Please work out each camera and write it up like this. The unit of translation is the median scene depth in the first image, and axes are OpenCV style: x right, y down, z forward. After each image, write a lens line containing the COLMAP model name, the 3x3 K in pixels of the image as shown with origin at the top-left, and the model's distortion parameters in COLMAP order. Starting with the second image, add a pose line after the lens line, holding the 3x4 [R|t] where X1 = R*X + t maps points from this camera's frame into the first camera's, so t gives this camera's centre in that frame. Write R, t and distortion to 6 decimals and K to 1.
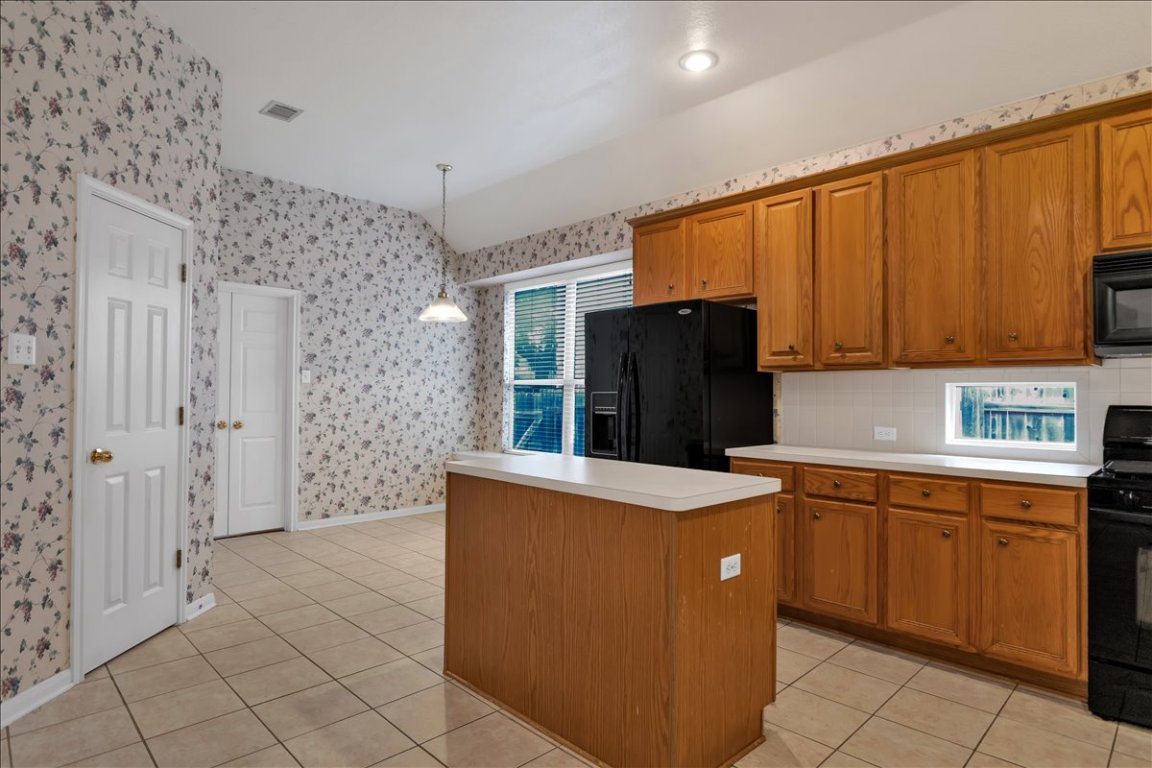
lens RADIAL K [[626.2, 0, 570.8], [0, 626.2, 382.6], [0, 0, 1]] dist [-0.005724, -0.001596]
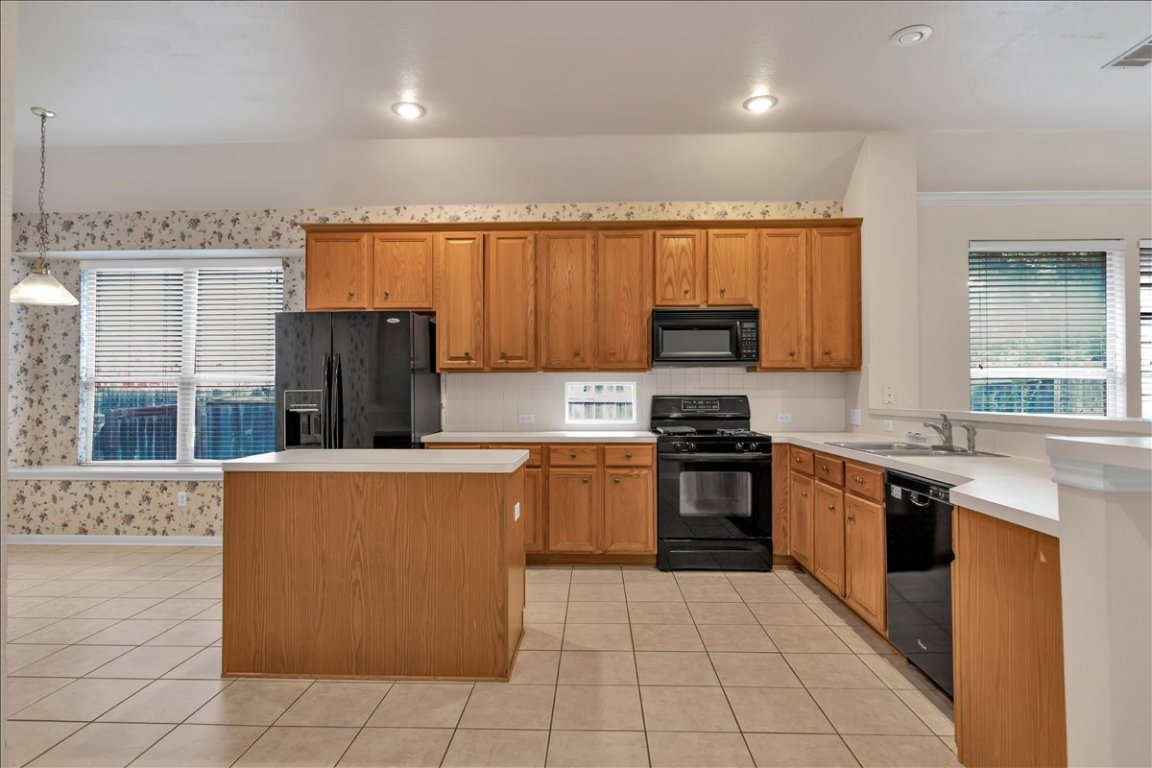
lens RADIAL K [[626.2, 0, 567.8], [0, 626.2, 383.6], [0, 0, 1]] dist [-0.005724, -0.001596]
pose [[0.723773, 0.000073, 0.690038, -0.388369], [-0.003814, 0.999985, 0.003894, -0.001675], [-0.690027, -0.005450, 0.723763, -0.066399]]
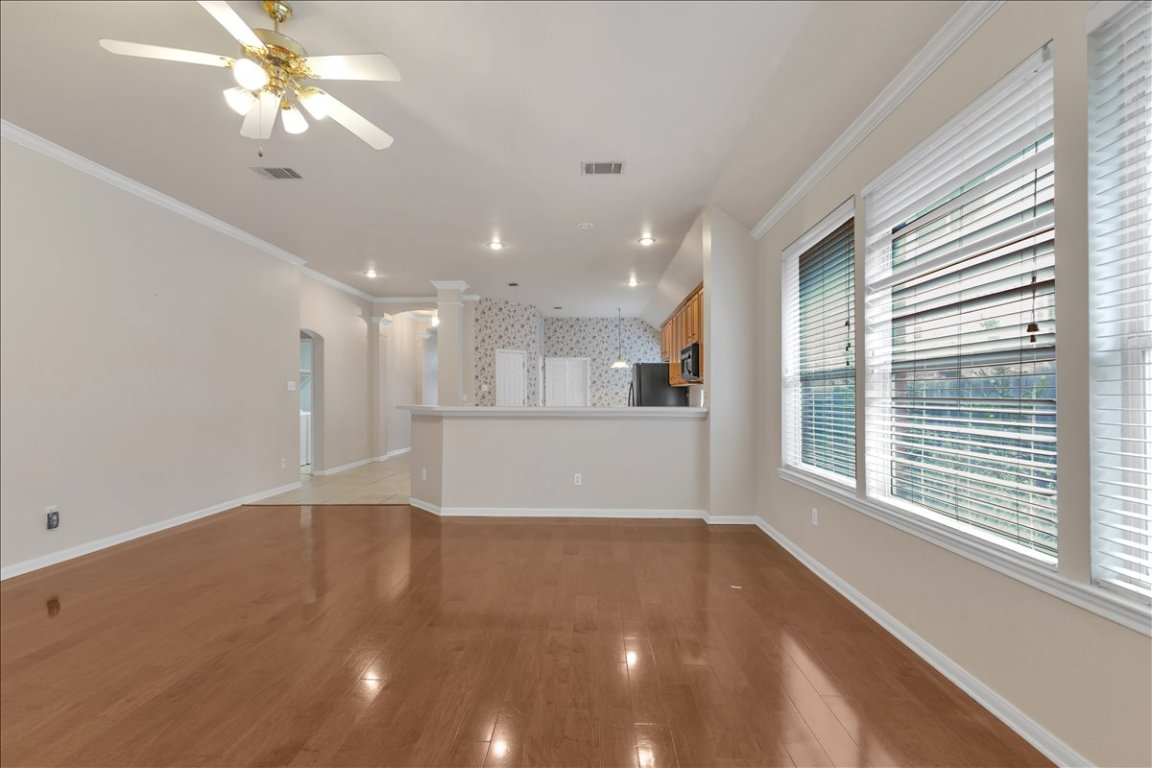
lens RADIAL K [[506.7, 0, 560.6], [0, 506.7, 384.1], [0, 0, 1]] dist [0.013833, -0.001974]
pose [[0.675364, -0.027506, -0.736972, 1.684176], [0.021066, 0.999616, -0.018003, 0.003774], [0.737184, -0.003366, 0.675684, -0.865951]]
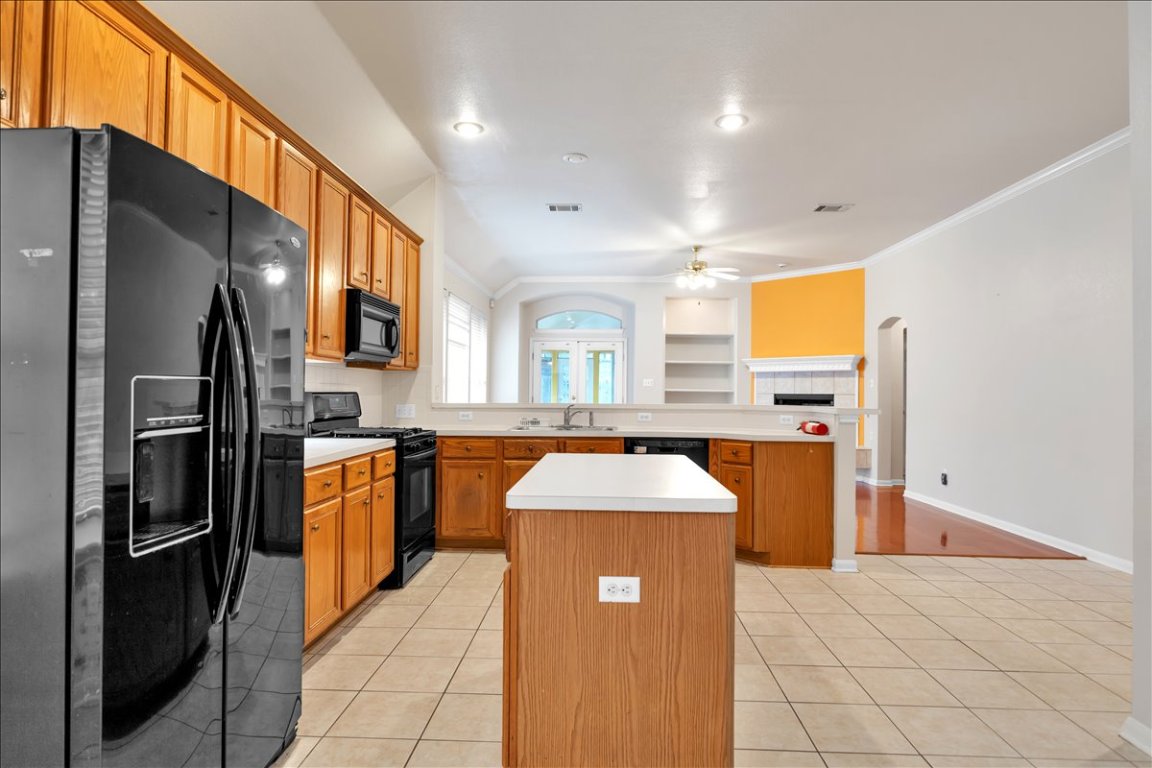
lens RADIAL K [[626.2, 0, 571.7], [0, 626.2, 383.4], [0, 0, 1]] dist [-0.005724, -0.001596]
pose [[-0.691741, -0.004008, 0.722134, -0.398055], [-0.026170, 0.999467, -0.019522, 0.023653], [-0.721671, -0.032402, -0.691478, 1.189944]]
